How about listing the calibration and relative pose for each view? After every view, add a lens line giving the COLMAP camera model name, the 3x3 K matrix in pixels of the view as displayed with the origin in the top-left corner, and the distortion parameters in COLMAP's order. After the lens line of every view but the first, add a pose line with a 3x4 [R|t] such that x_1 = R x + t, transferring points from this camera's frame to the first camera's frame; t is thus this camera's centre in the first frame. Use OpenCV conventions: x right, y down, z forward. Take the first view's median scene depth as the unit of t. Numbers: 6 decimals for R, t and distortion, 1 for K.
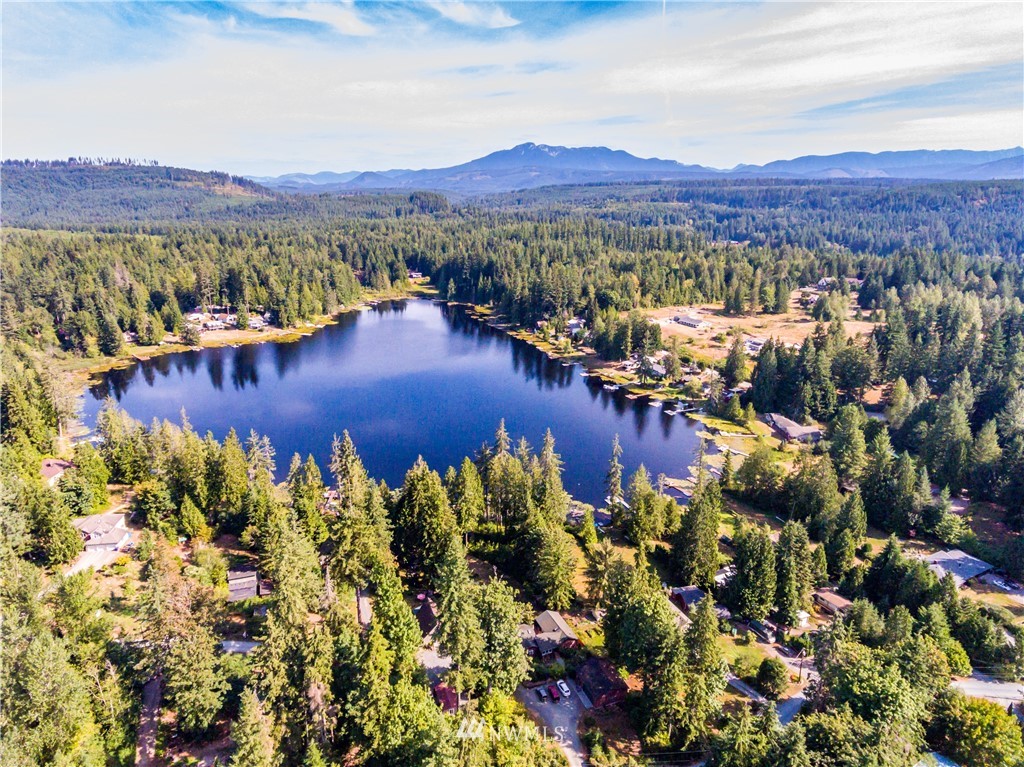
lens RADIAL K [[602.4, 0, 490.9], [0, 602.4, 368.1], [0, 0, 1]] dist [-0.000599, -0.001324]
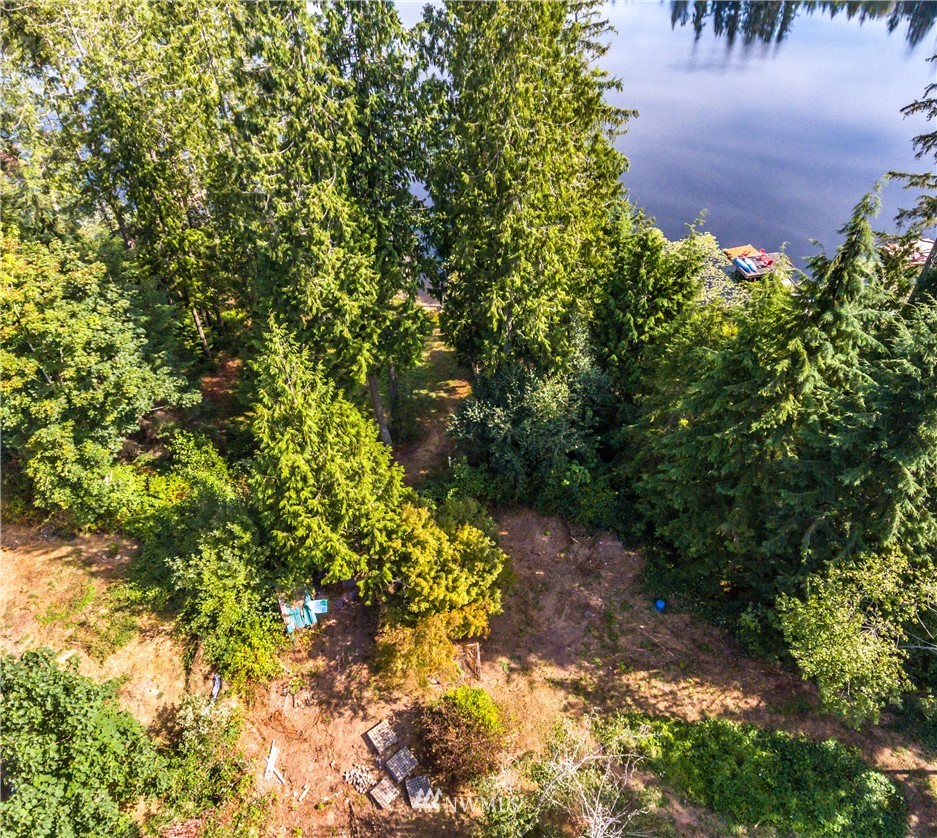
lens RADIAL K [[655.2, 0, 466.2], [0, 655.2, 385.4], [0, 0, 1]] dist [0.058452, -0.056701]
pose [[0.998713, -0.050479, -0.004876, -0.178350], [0.048311, 0.917746, 0.394219, 0.064669], [-0.015425, -0.393948, 0.919003, 0.332037]]
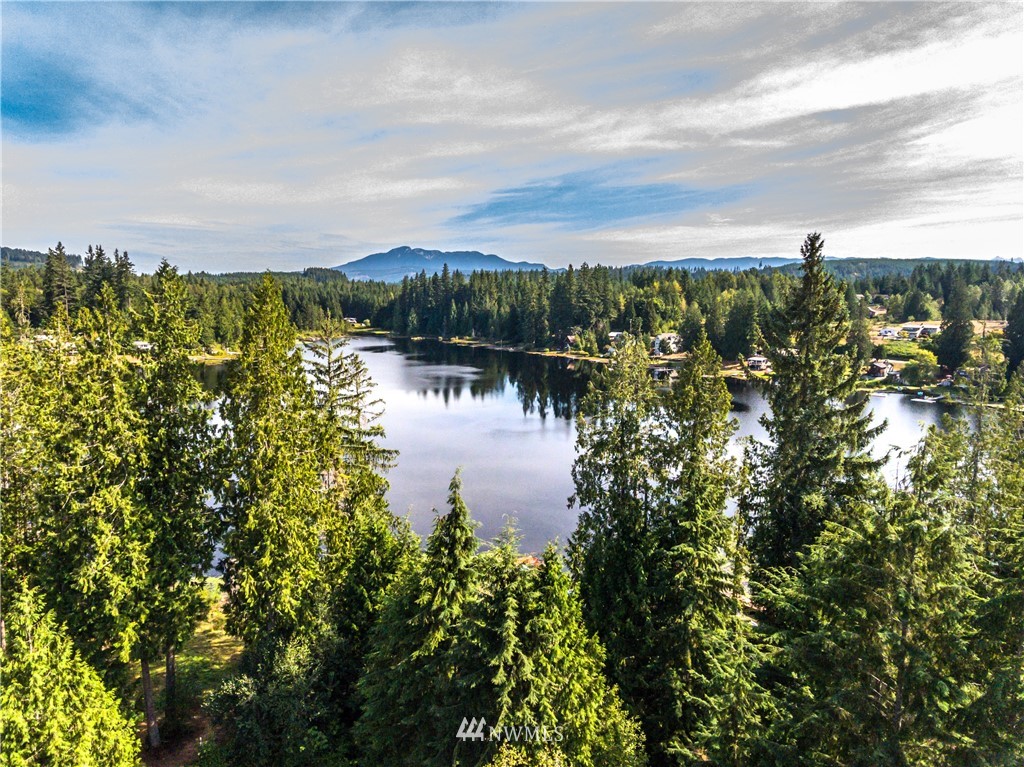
lens RADIAL K [[602.4, 0, 490.9], [0, 602.4, 368.1], [0, 0, 1]] dist [-0.000599, -0.001324]
pose [[0.979144, -0.025655, 0.201540, -0.159501], [0.058475, 0.985605, -0.158627, 0.070776], [-0.194569, 0.167104, 0.966550, 0.311077]]
